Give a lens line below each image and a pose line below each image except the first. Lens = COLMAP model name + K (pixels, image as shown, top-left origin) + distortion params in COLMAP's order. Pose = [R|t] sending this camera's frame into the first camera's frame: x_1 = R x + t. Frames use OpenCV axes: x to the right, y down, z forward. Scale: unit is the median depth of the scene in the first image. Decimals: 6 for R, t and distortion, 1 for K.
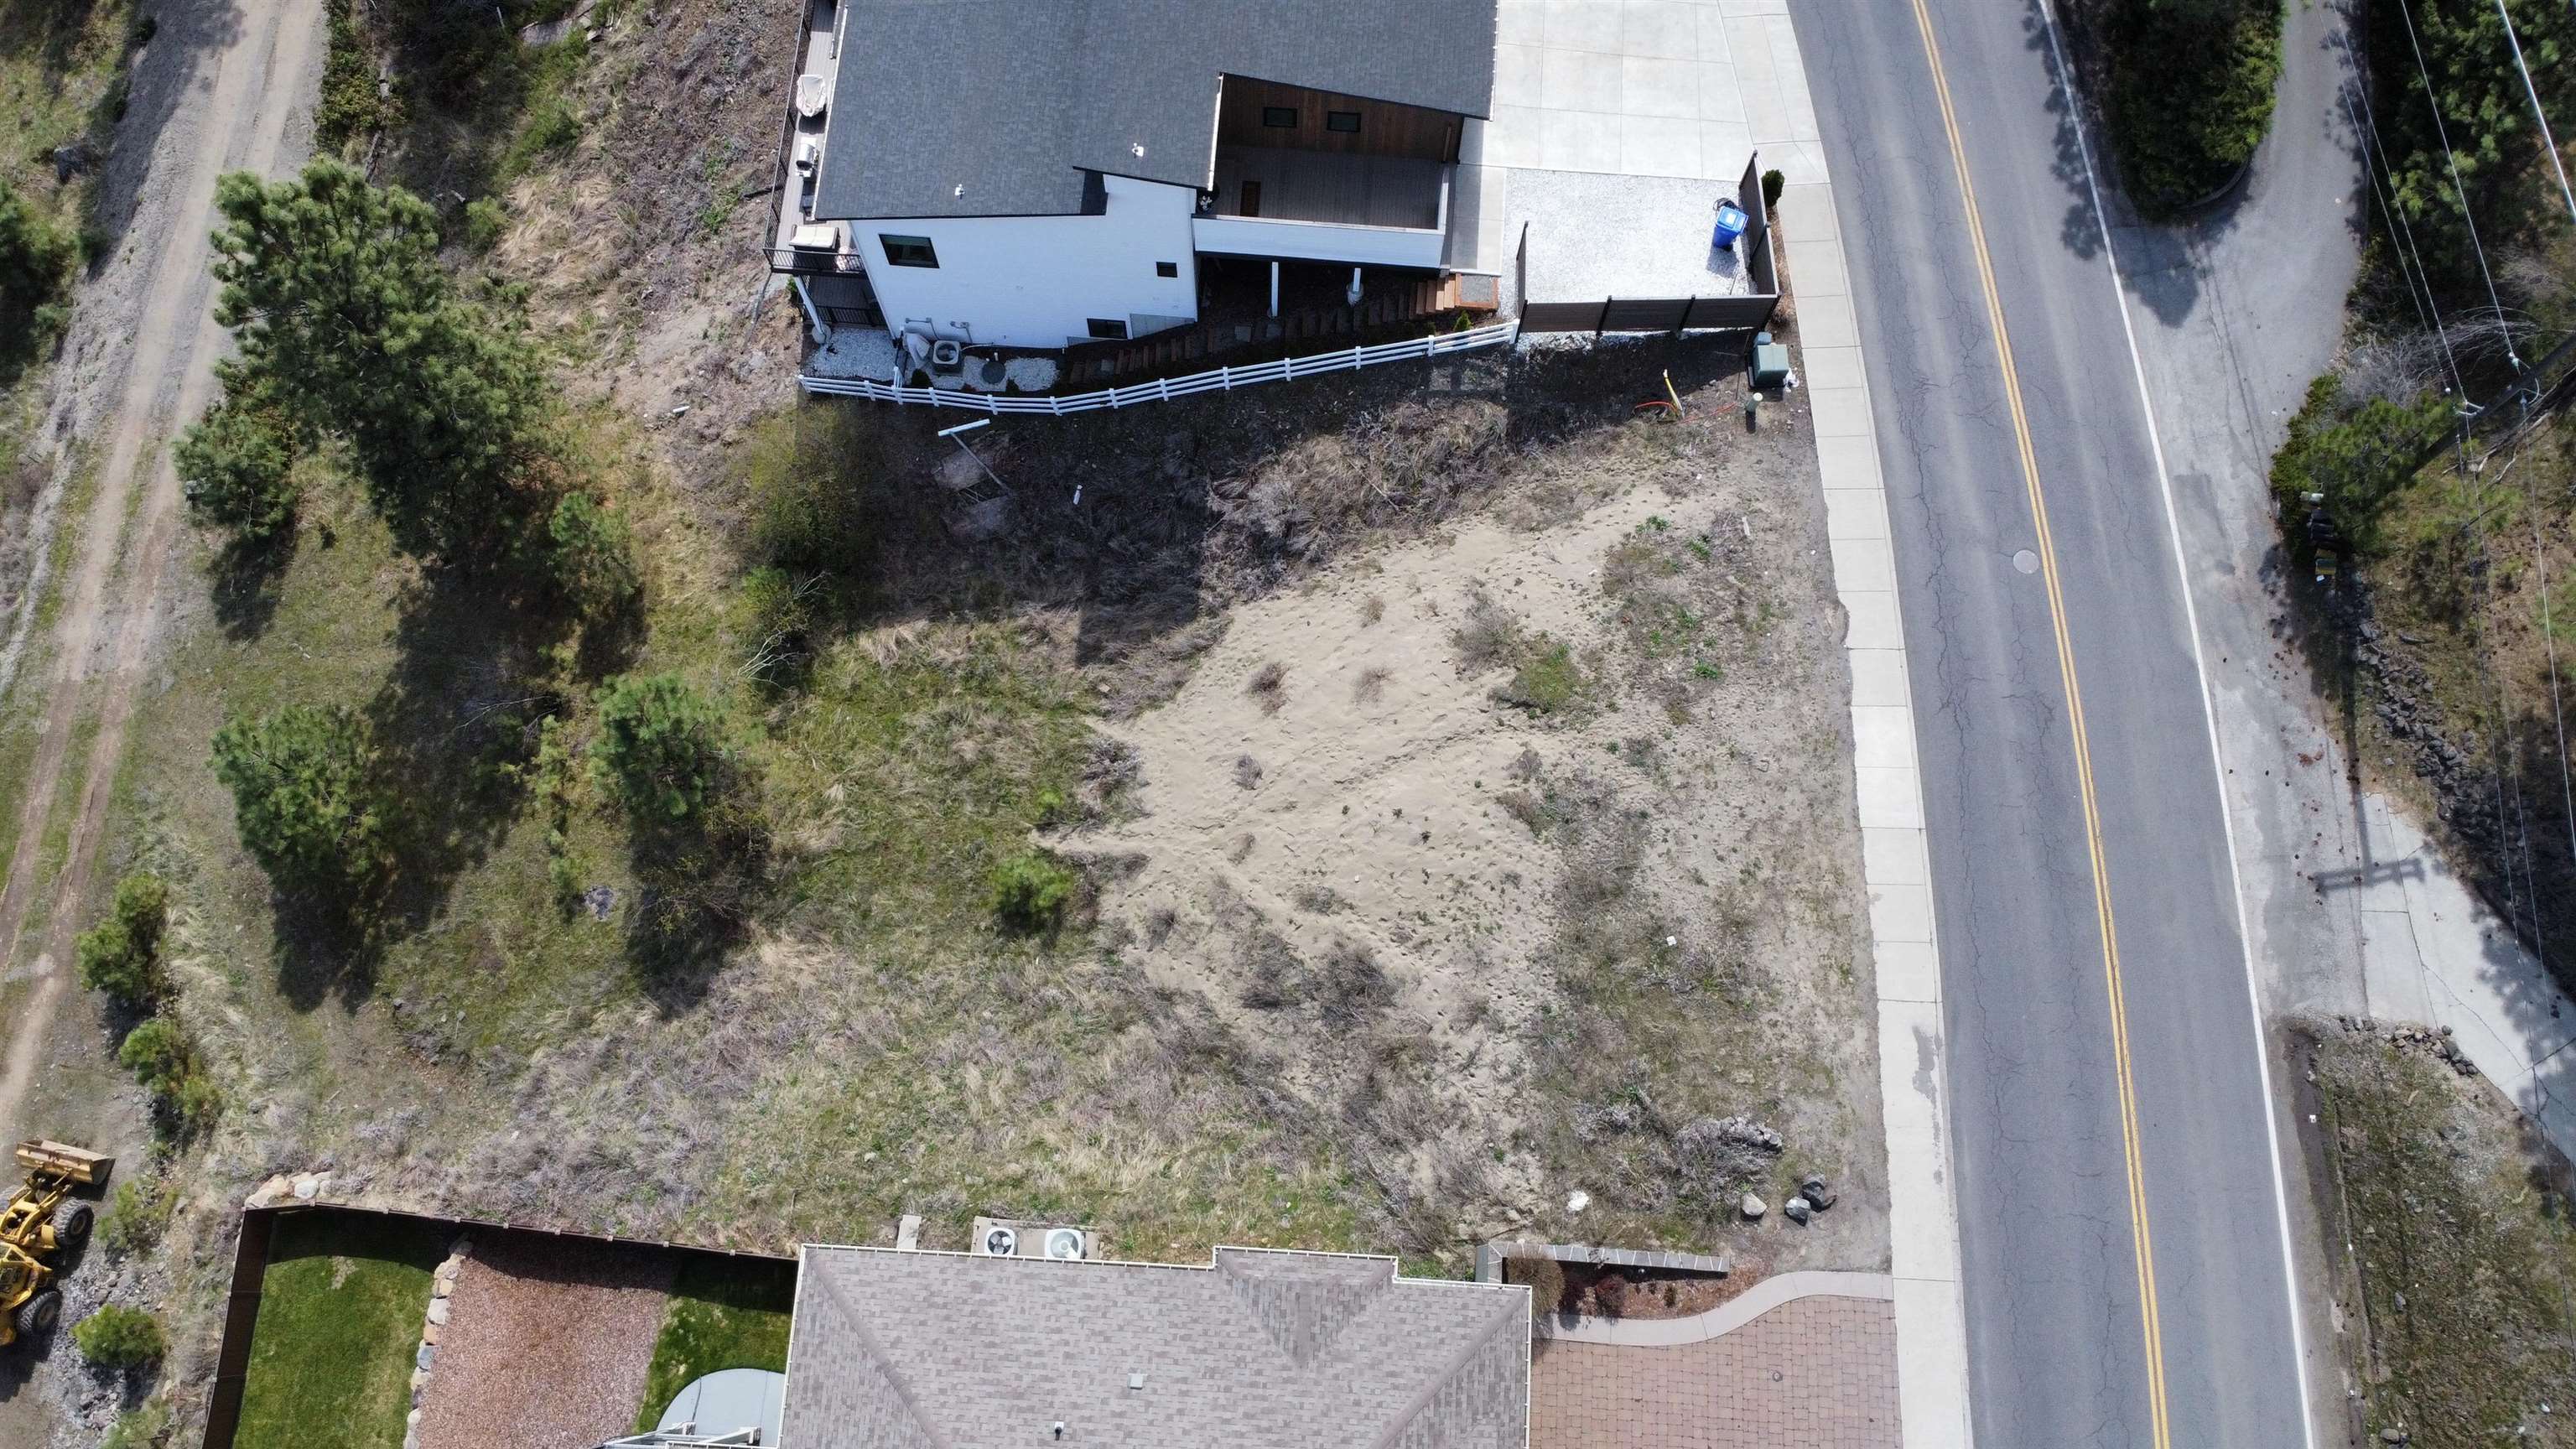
lens RADIAL K [[1953.5, 0, 1289.8], [0, 1953.5, 727.2], [0, 0, 1]] dist [0.001421, -0.010270]
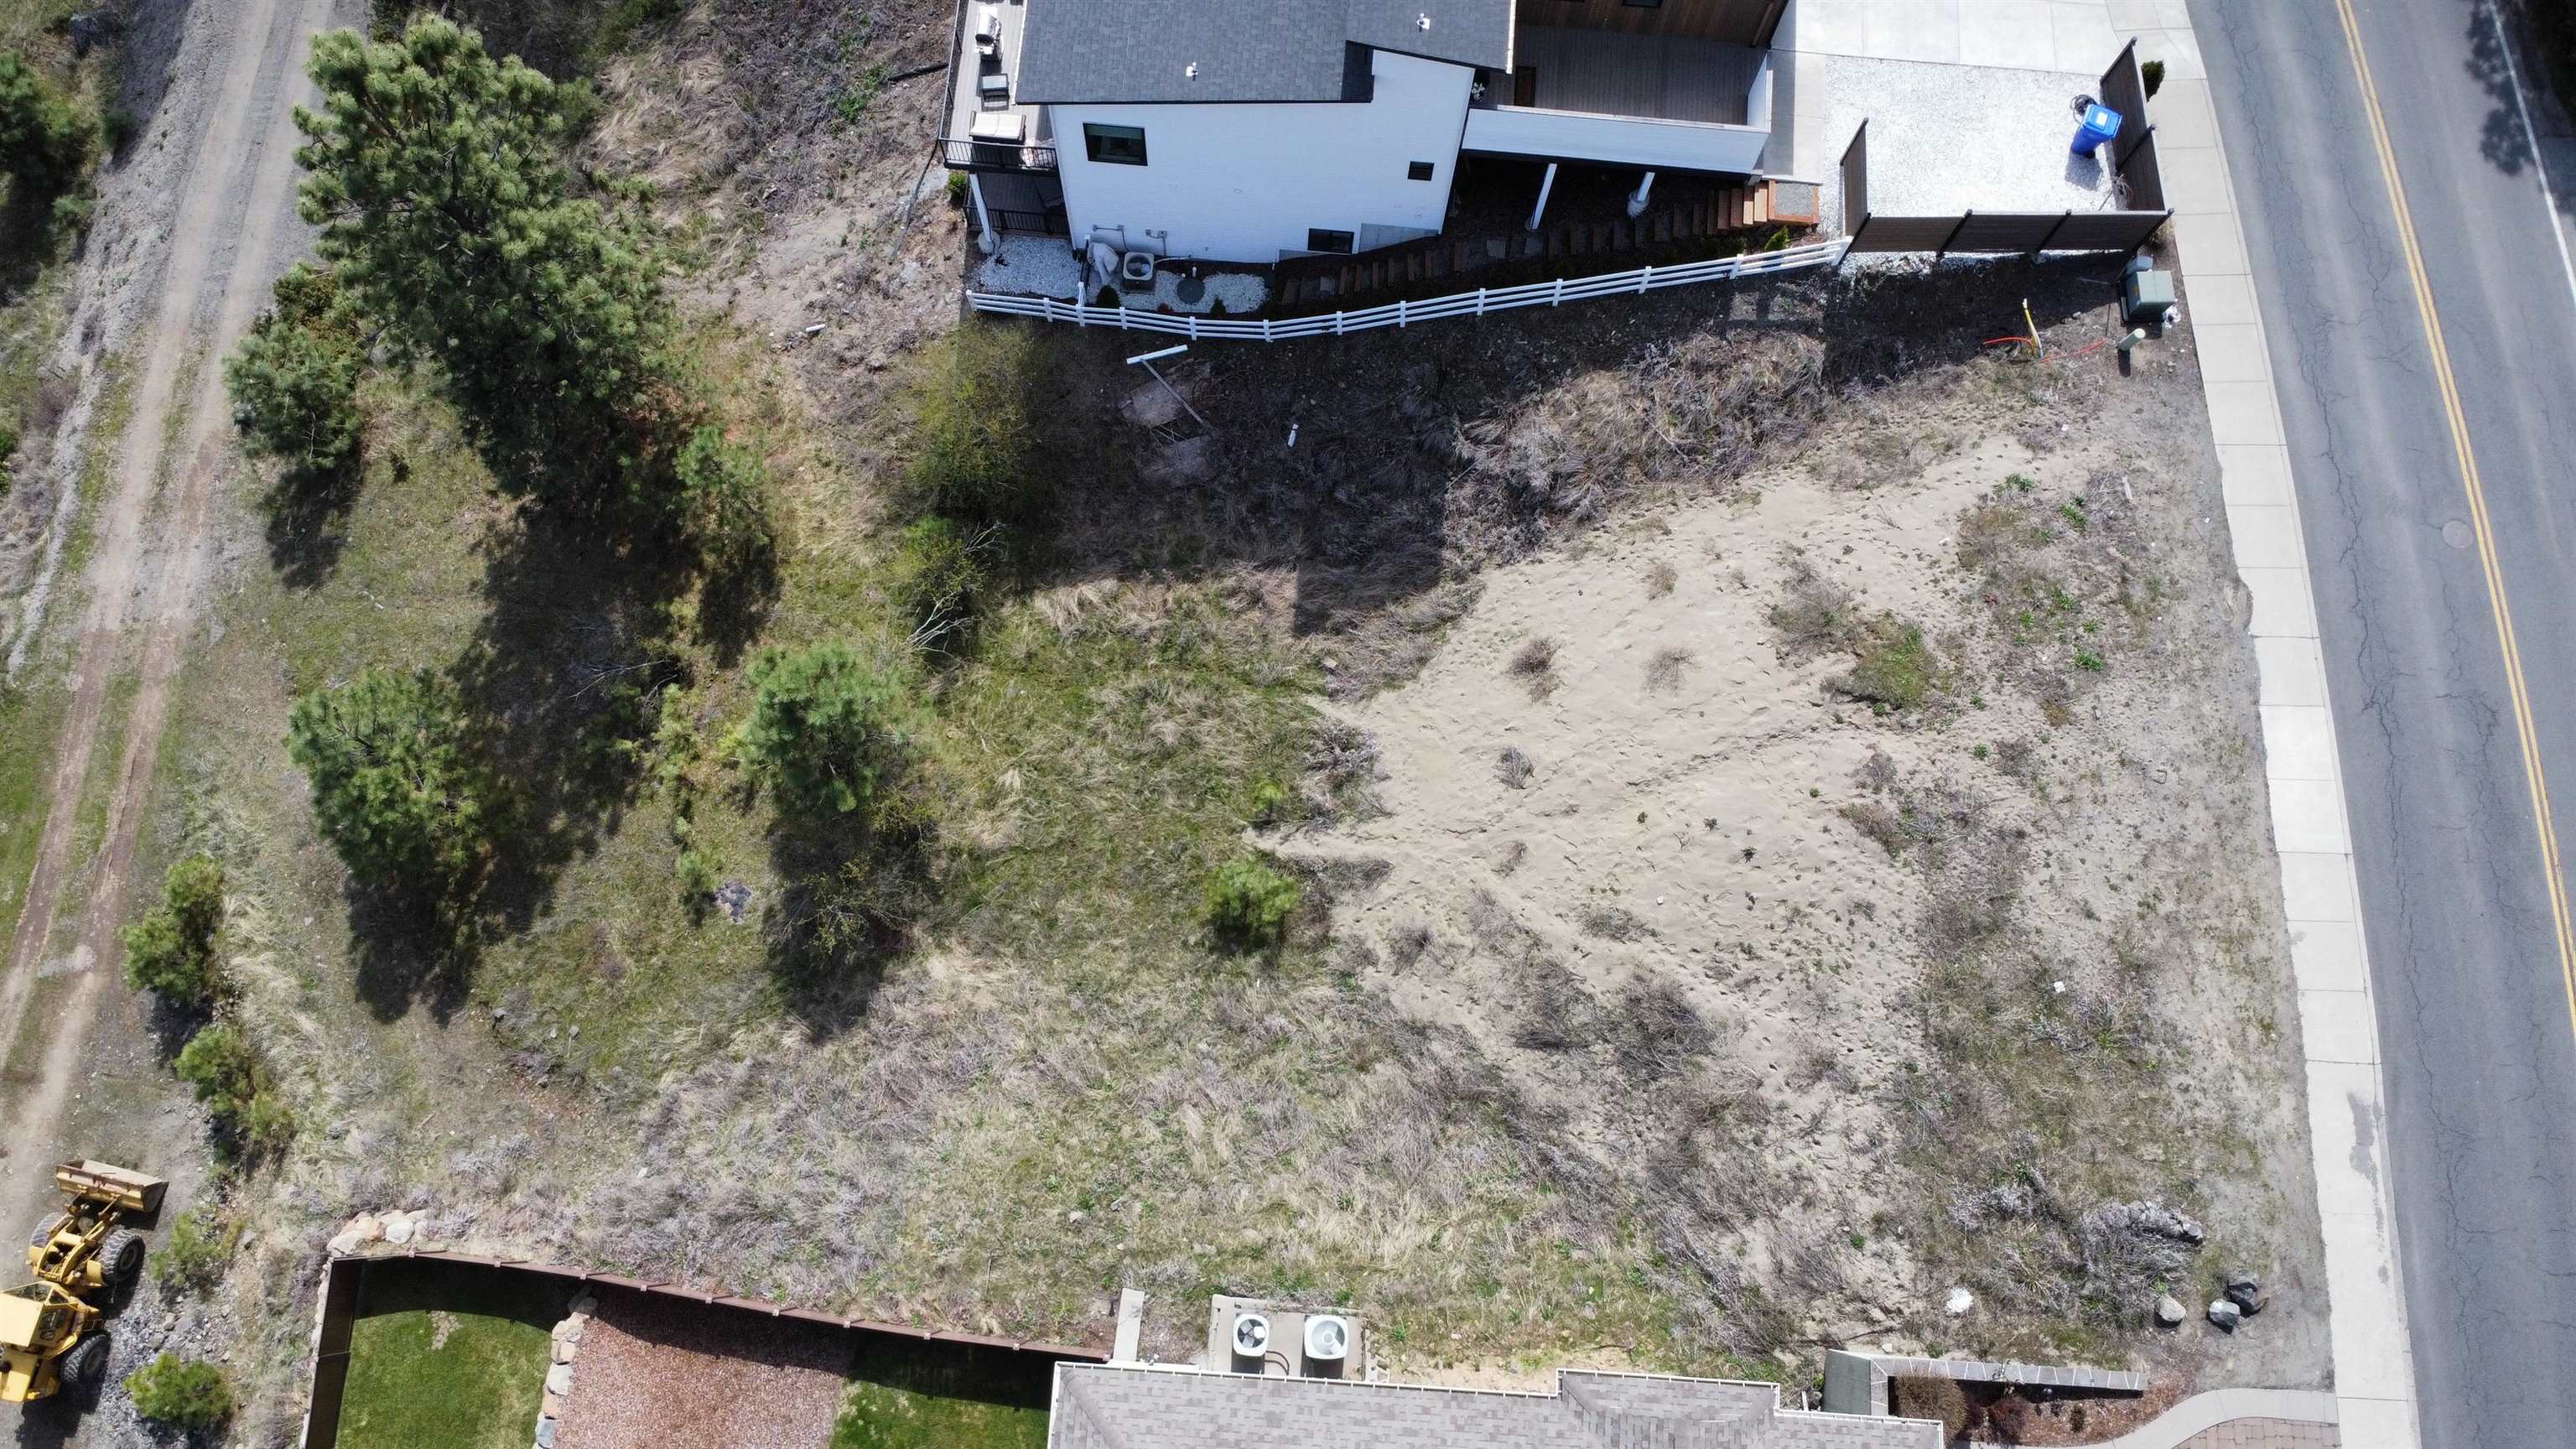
lens RADIAL K [[1953.5, 0, 1286.2], [0, 1953.5, 722.8], [0, 0, 1]] dist [0.001421, -0.010270]
pose [[0.999896, 0.011267, 0.008969, -0.126143], [-0.011622, 0.999111, 0.040528, -0.029566], [-0.008504, -0.040628, 0.999138, 0.147156]]
